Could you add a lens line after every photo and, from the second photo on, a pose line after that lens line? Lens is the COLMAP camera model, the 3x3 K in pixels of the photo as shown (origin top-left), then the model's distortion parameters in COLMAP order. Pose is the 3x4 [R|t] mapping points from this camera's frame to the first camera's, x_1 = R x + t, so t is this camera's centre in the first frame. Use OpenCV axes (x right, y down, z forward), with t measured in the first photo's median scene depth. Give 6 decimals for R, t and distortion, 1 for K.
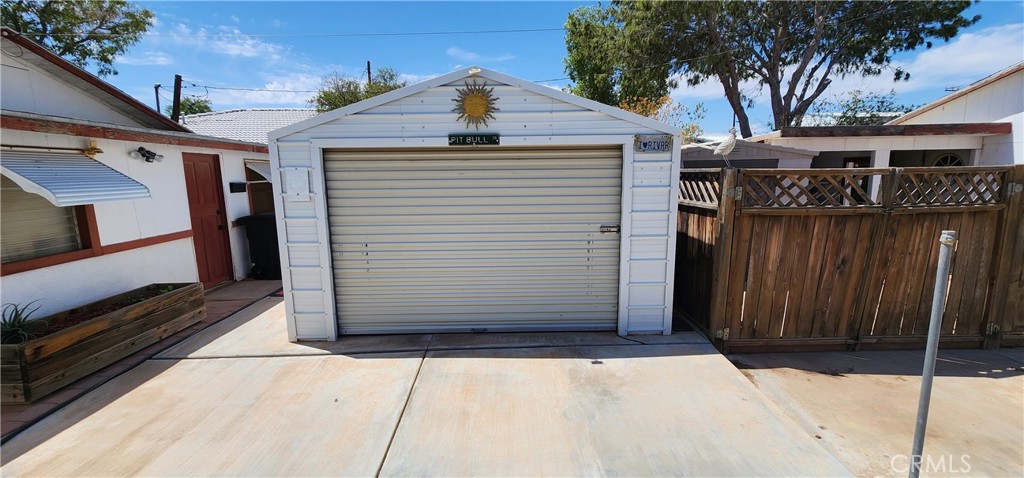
lens RADIAL K [[420.0, 0, 512.0], [0, 420.0, 239.0], [0, 0, 1]] dist [0.000353, 0.000245]
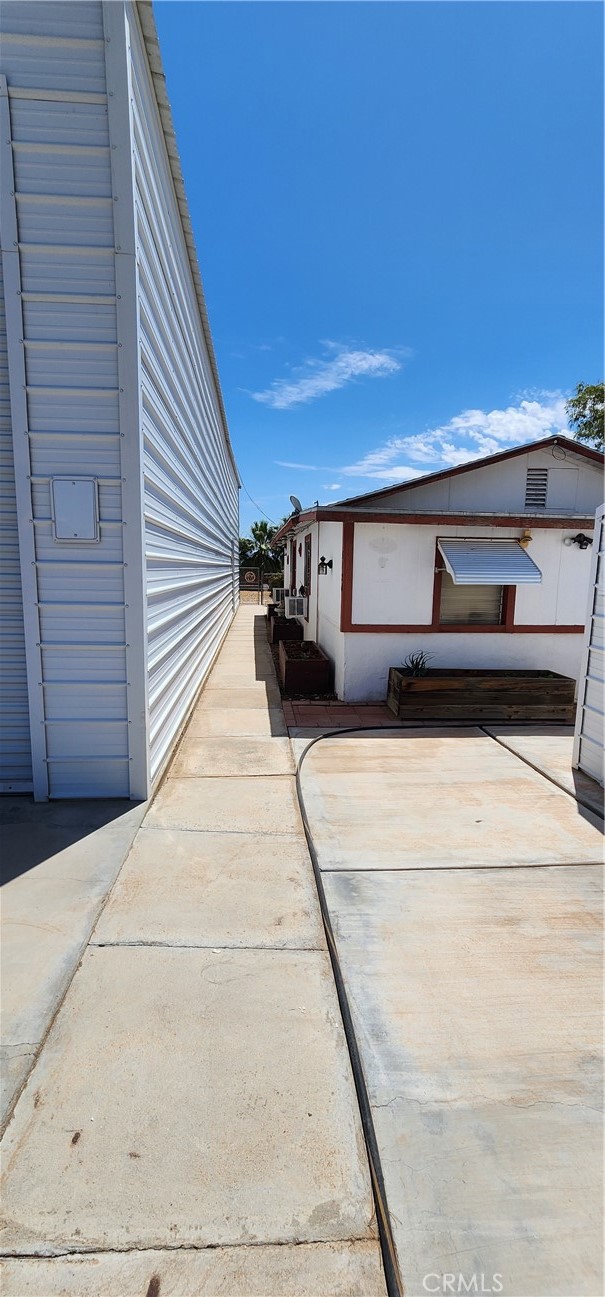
lens RADIAL K [[532.0, 0, 302.5], [0, 532.0, 648.5], [0, 0, 1]] dist [0.000353, 0.000245]
pose [[0.044506, 0.164500, -0.985372, 0.428233], [-0.170805, 0.973079, 0.154733, -0.047811], [0.984299, 0.161420, 0.071405, 0.382619]]
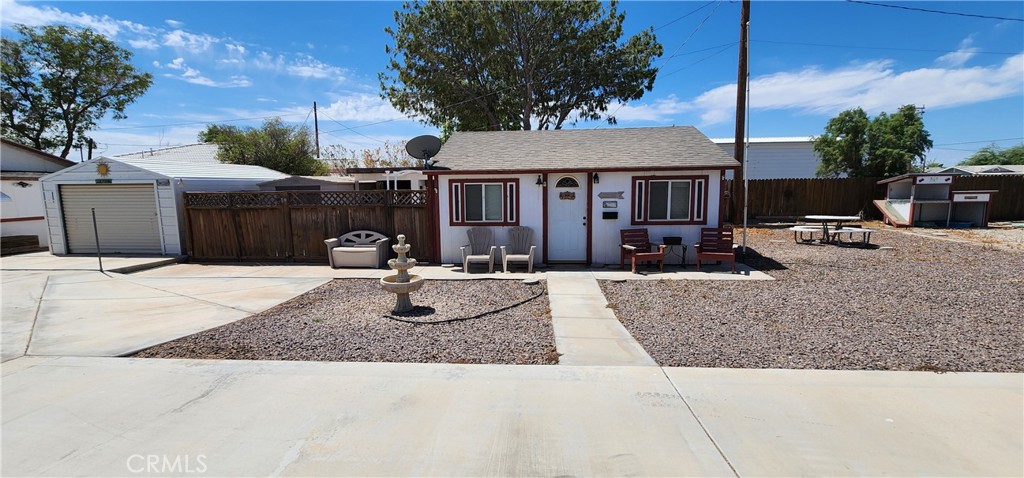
lens RADIAL K [[420.0, 0, 512.0], [0, 420.0, 239.0], [0, 0, 1]] dist [0.000353, 0.000245]
pose [[0.994518, 0.015809, -0.103364, 2.835877], [-0.019123, 0.999332, -0.031153, 0.179336], [0.102802, 0.032959, 0.994156, -1.458265]]
